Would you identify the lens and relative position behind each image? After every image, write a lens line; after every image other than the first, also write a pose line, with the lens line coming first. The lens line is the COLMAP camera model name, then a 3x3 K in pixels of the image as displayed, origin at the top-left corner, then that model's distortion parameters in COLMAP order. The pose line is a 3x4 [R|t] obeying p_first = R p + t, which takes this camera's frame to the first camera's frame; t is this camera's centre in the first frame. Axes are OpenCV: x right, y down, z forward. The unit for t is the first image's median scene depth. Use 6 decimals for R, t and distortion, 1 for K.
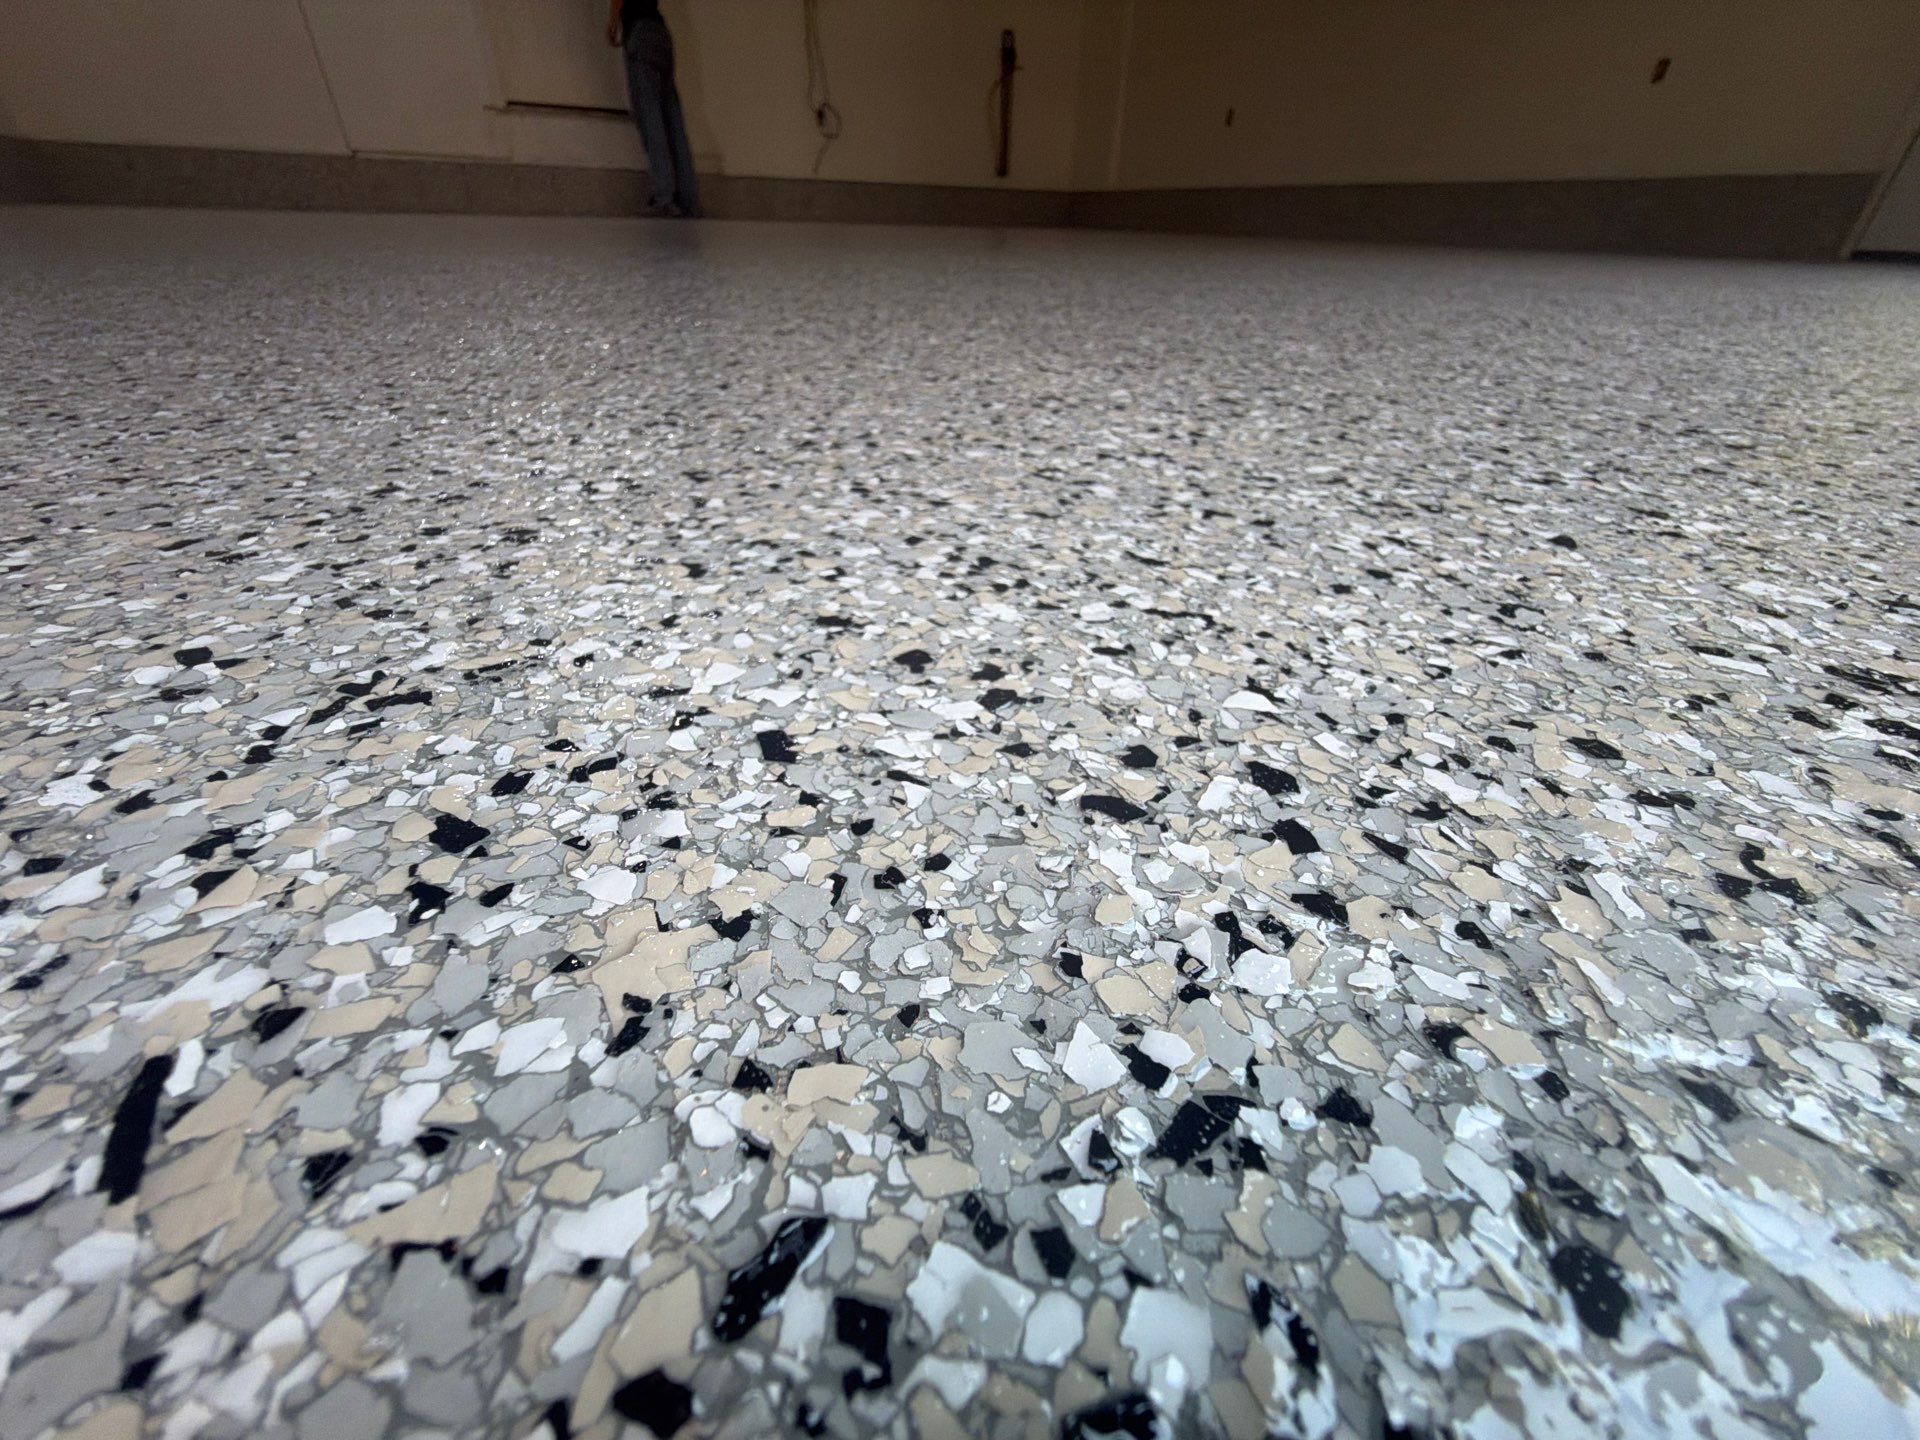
lens RADIAL K [[764.1, 0, 958.3], [0, 764.1, 720.0], [0, 0, 1]] dist [0.000747, -0.000137]
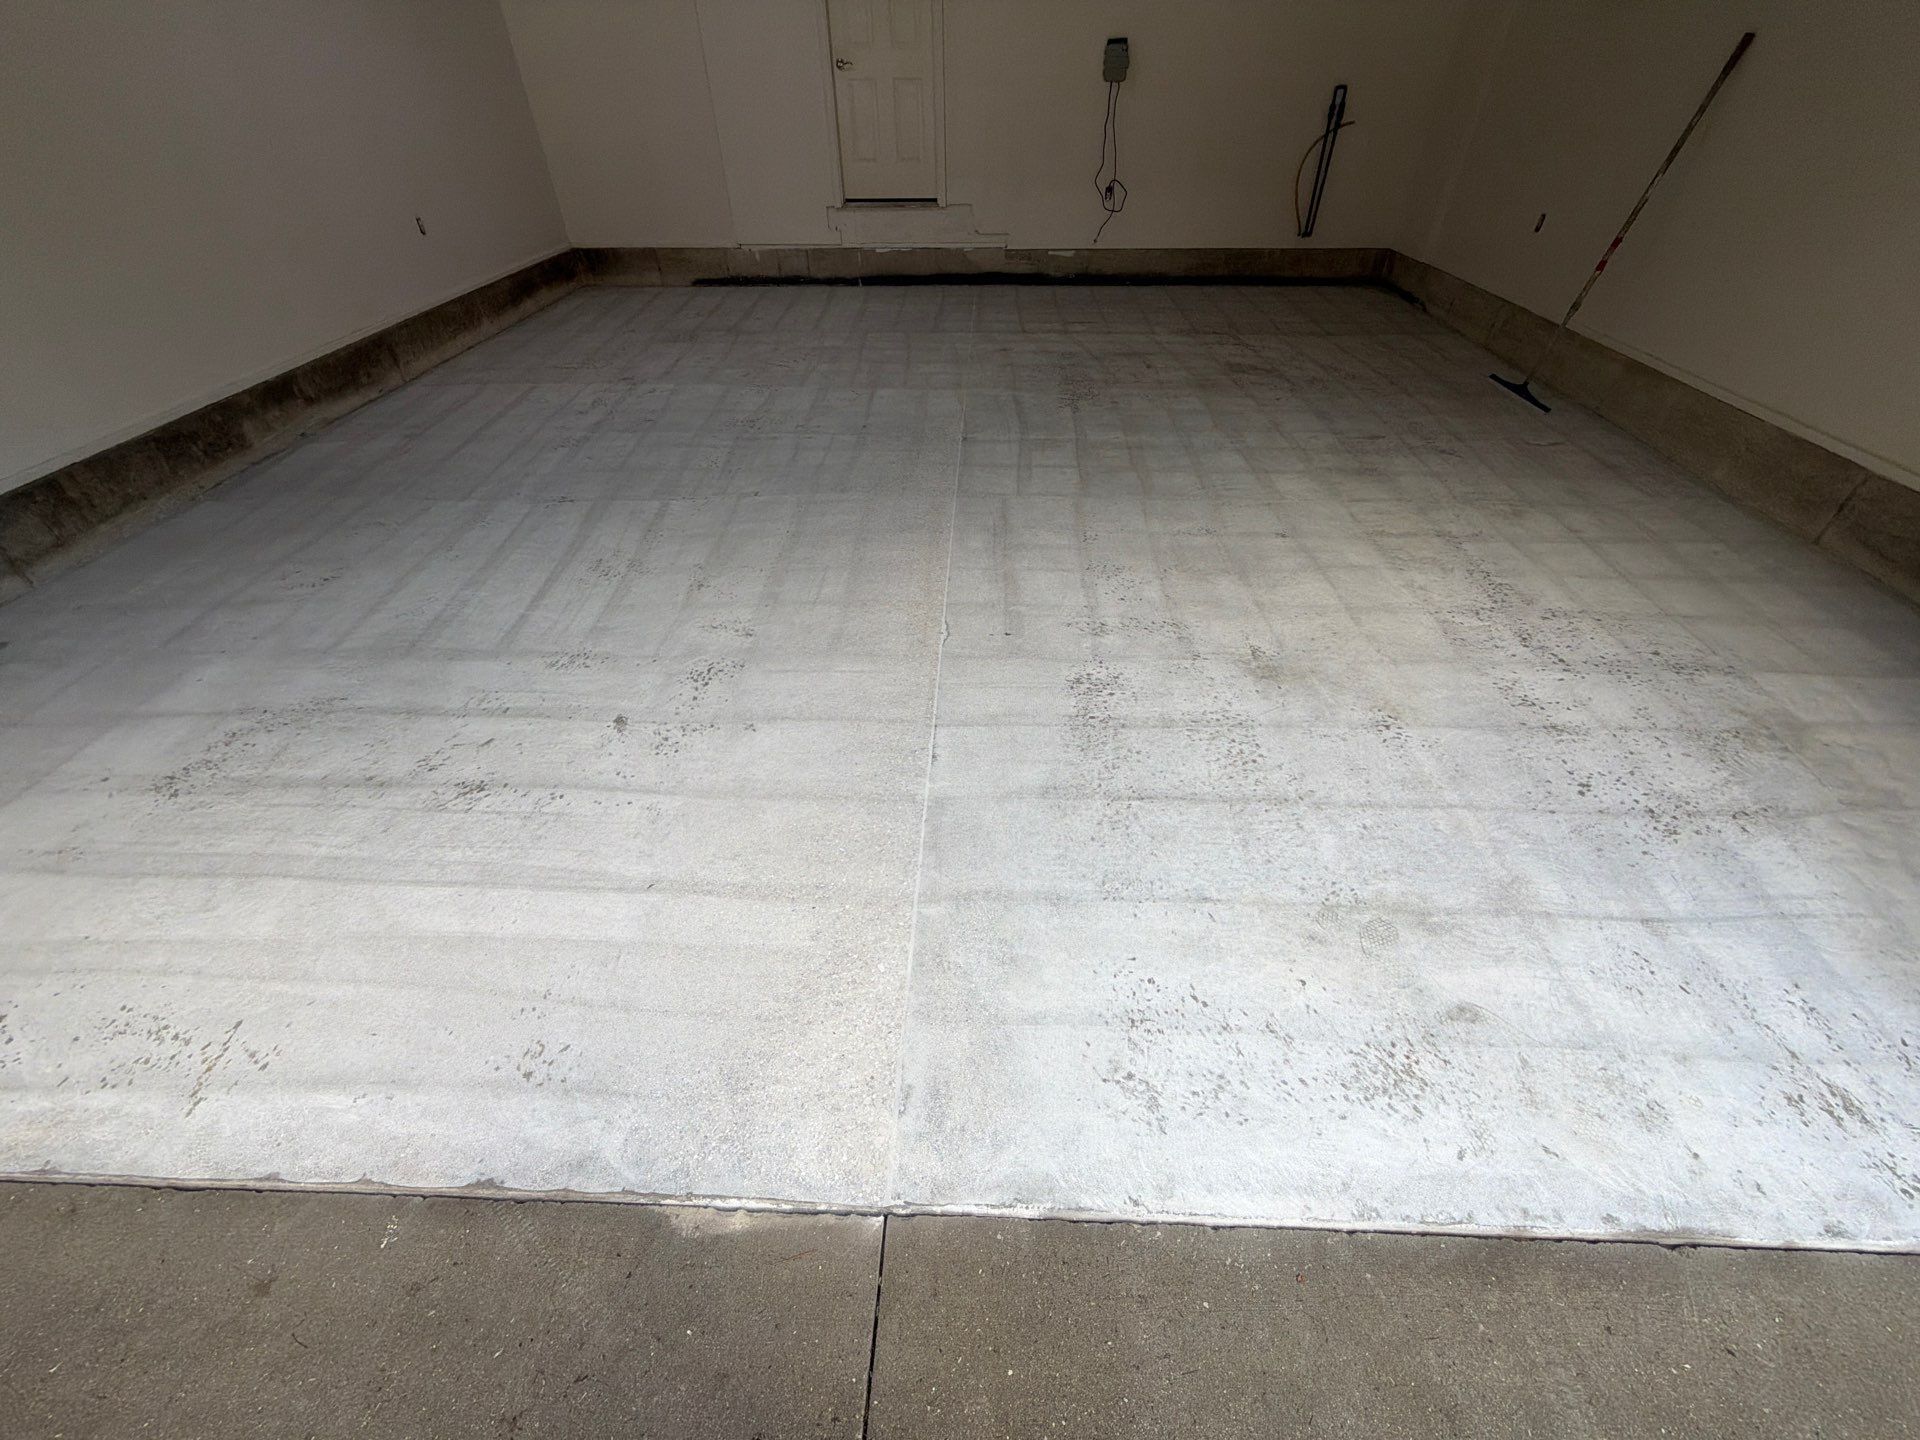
lens RADIAL K [[764.1, 0, 958.8], [0, 764.1, 722.0], [0, 0, 1]] dist [0.000747, -0.000137]
pose [[0.851670, 0.324903, -0.411212, 0.387999], [-0.262777, 0.943620, 0.201321, -0.317932], [0.453438, -0.063402, 0.889030, -0.094168]]
